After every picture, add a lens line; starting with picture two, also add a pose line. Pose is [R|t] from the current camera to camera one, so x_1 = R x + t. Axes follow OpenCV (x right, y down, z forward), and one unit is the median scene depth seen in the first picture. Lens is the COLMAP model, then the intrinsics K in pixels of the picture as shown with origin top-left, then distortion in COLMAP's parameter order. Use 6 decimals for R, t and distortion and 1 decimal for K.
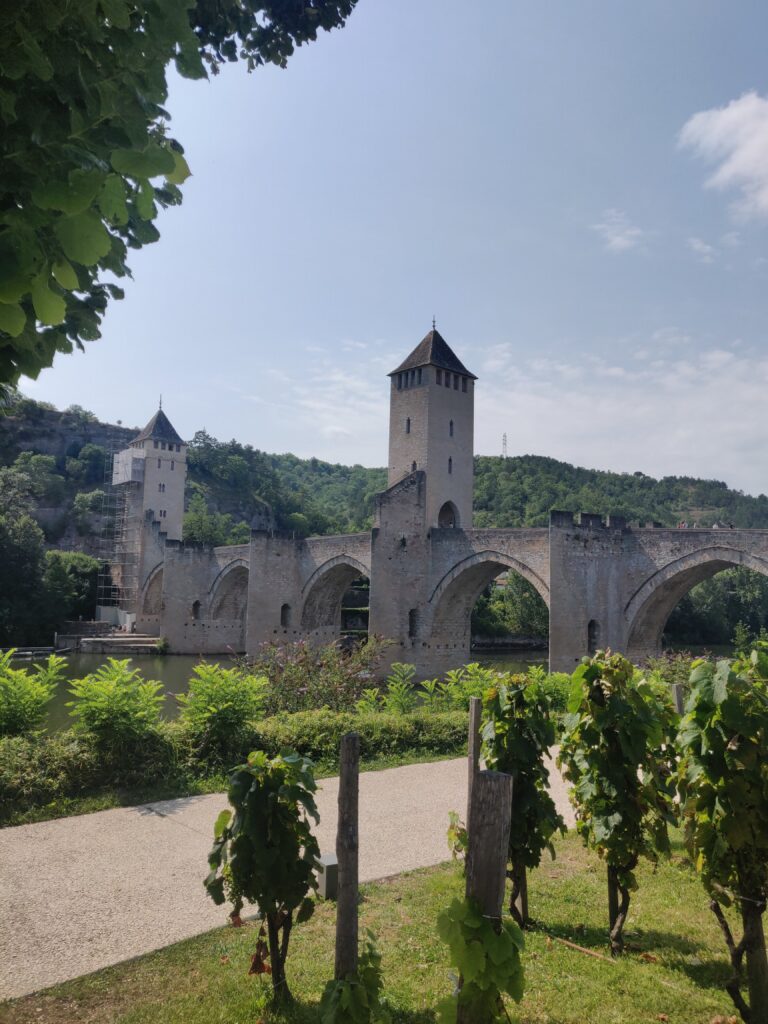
lens RADIAL K [[794.1, 0, 375.1], [0, 794.1, 515.5], [0, 0, 1]] dist [-0.007797, 0.077409]
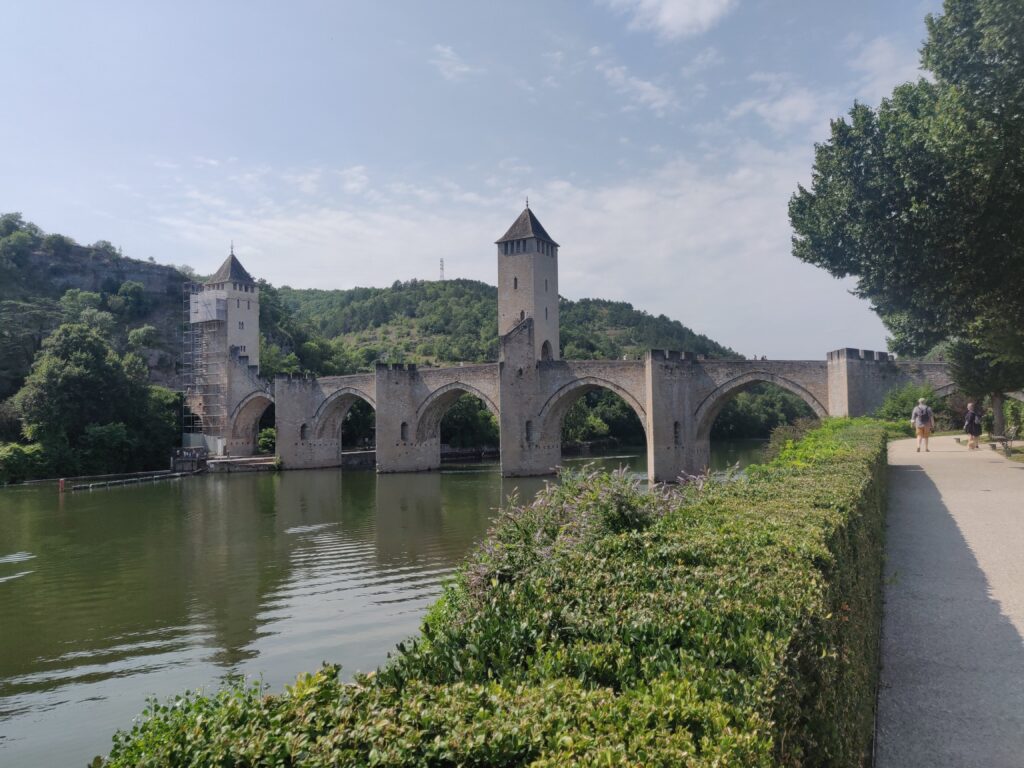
lens RADIAL K [[794.1, 0, 498.4], [0, 794.1, 386.8], [0, 0, 1]] dist [-0.007797, 0.077409]
pose [[0.963683, -0.030343, 0.265321, -0.326233], [0.012784, 0.997627, 0.067658, -0.029411], [-0.266744, -0.061809, 0.961783, -0.258643]]
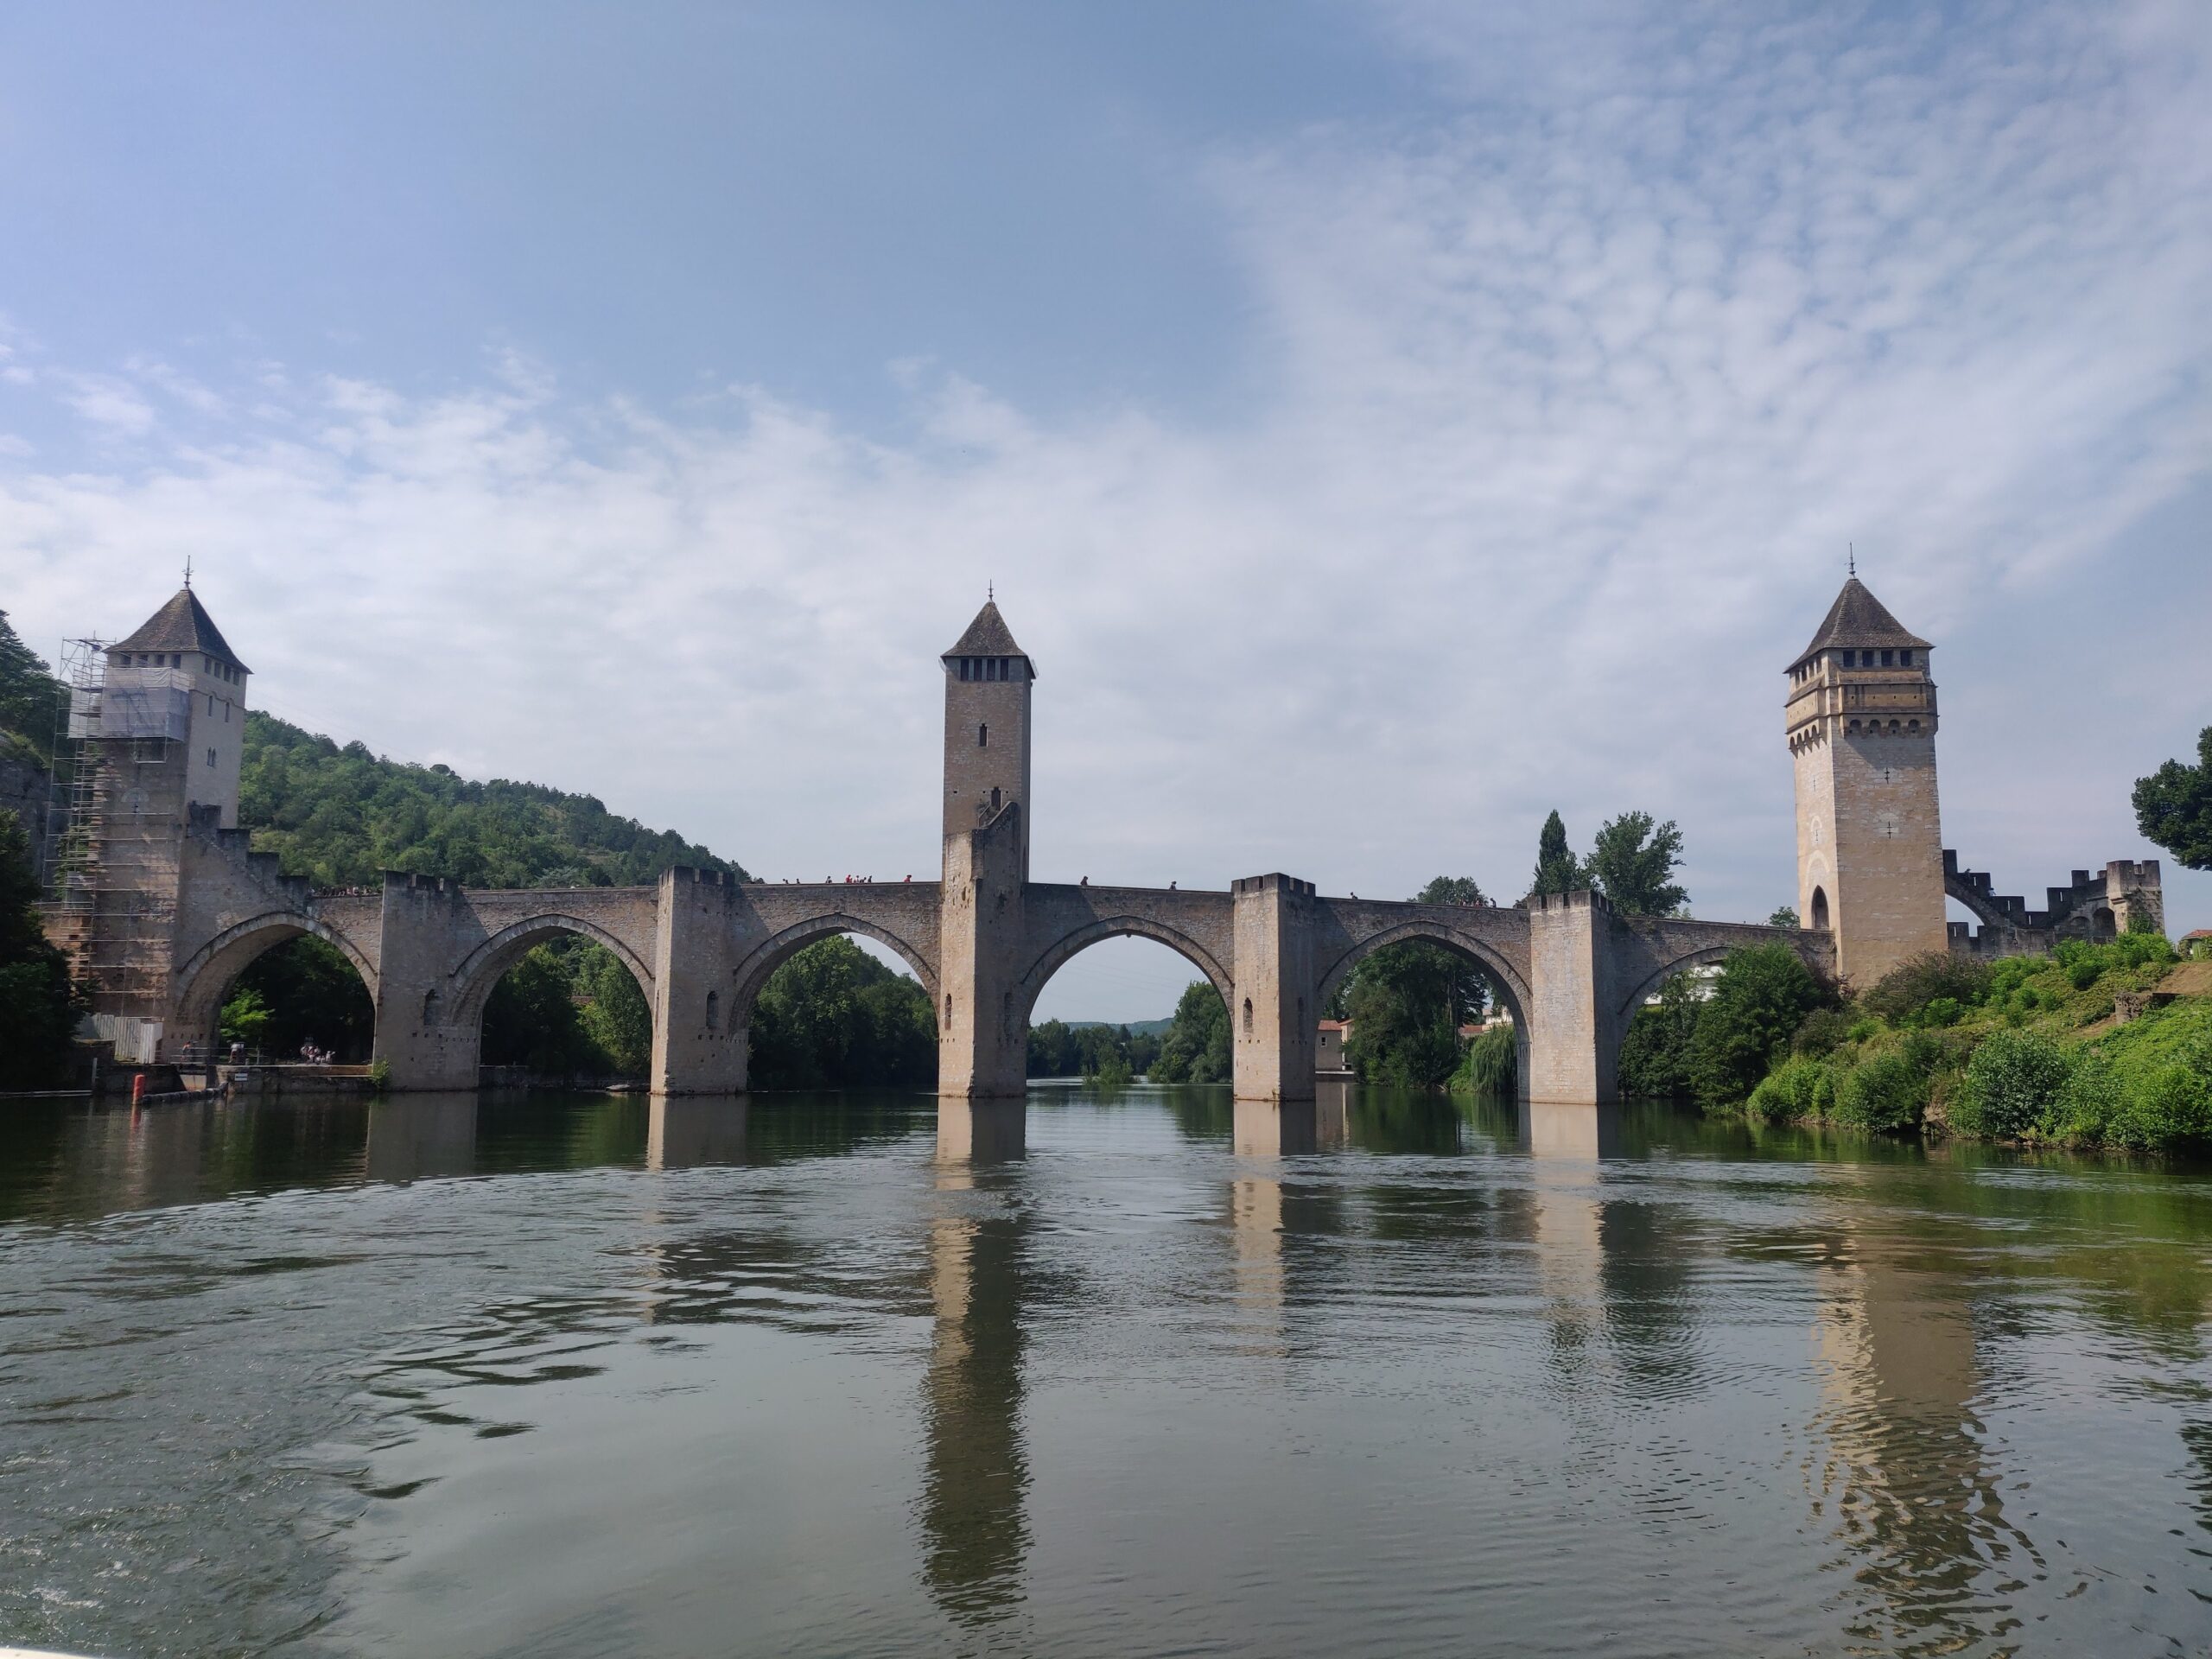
lens RADIAL K [[1707.1, 0, 1099.8], [0, 1707.1, 819.6], [0, 0, 1]] dist [0.008552, 0.010786]
pose [[0.709266, 0.078144, 0.700596, -0.903236], [-0.062242, 0.996897, -0.048181, 0.027417], [-0.702188, -0.009434, 0.711929, -0.148855]]
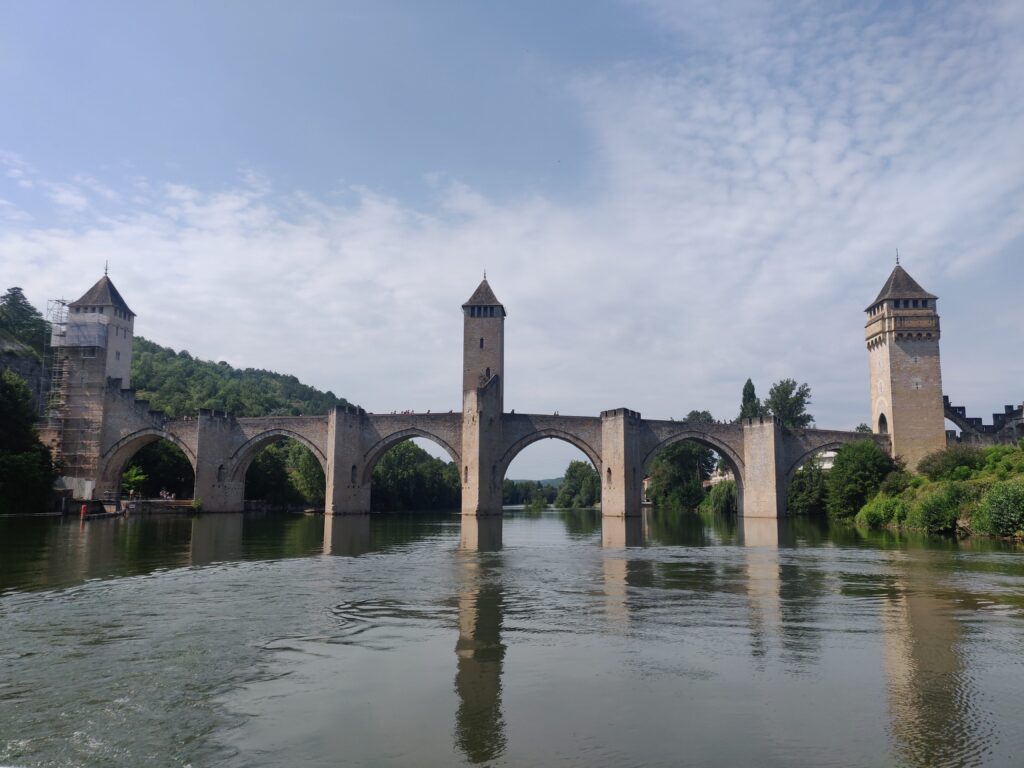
lens RADIAL K [[791.7, 0, 512.0], [0, 791.7, 384.0], [0, 0, 1]] dist [0.012060, 0.006782]
pose [[0.719924, 0.076609, 0.689812, -0.894882], [-0.058688, 0.997049, -0.049481, 0.032185], [-0.691567, -0.004862, 0.722296, -0.106146]]
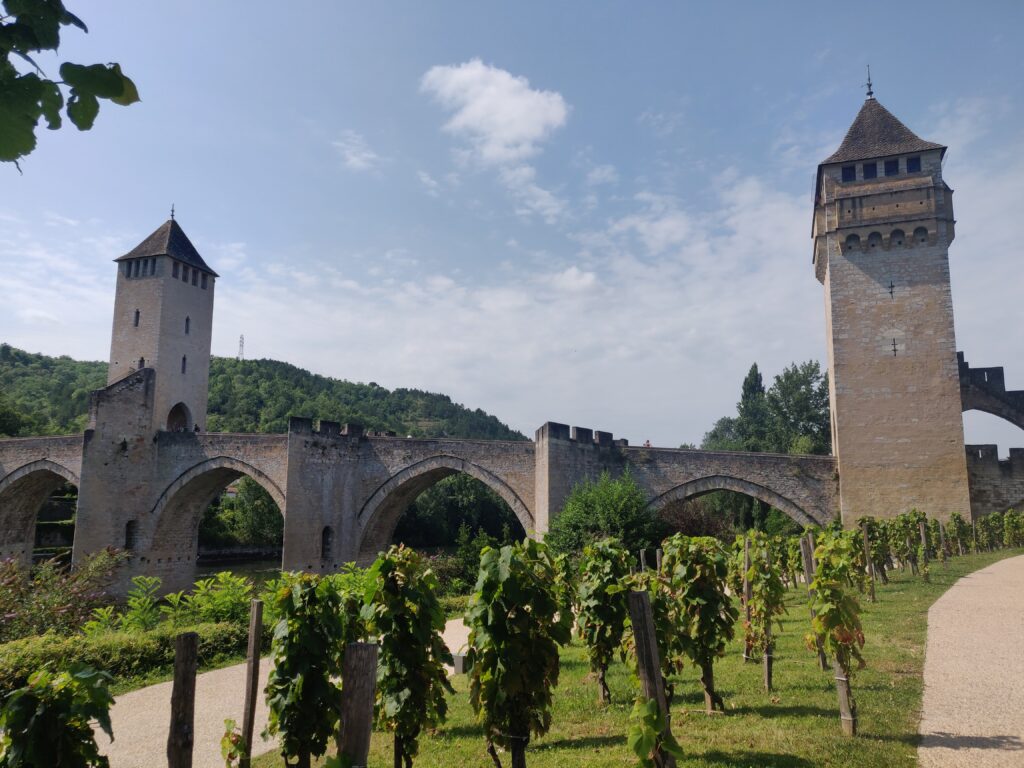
lens RADIAL K [[794.1, 0, 498.4], [0, 794.1, 386.8], [0, 0, 1]] dist [-0.007797, 0.077409]
pose [[0.886734, 0.053417, 0.459184, -0.005227], [-0.033017, 0.998083, -0.052348, -0.000023], [-0.461100, 0.031259, 0.886798, -0.003336]]
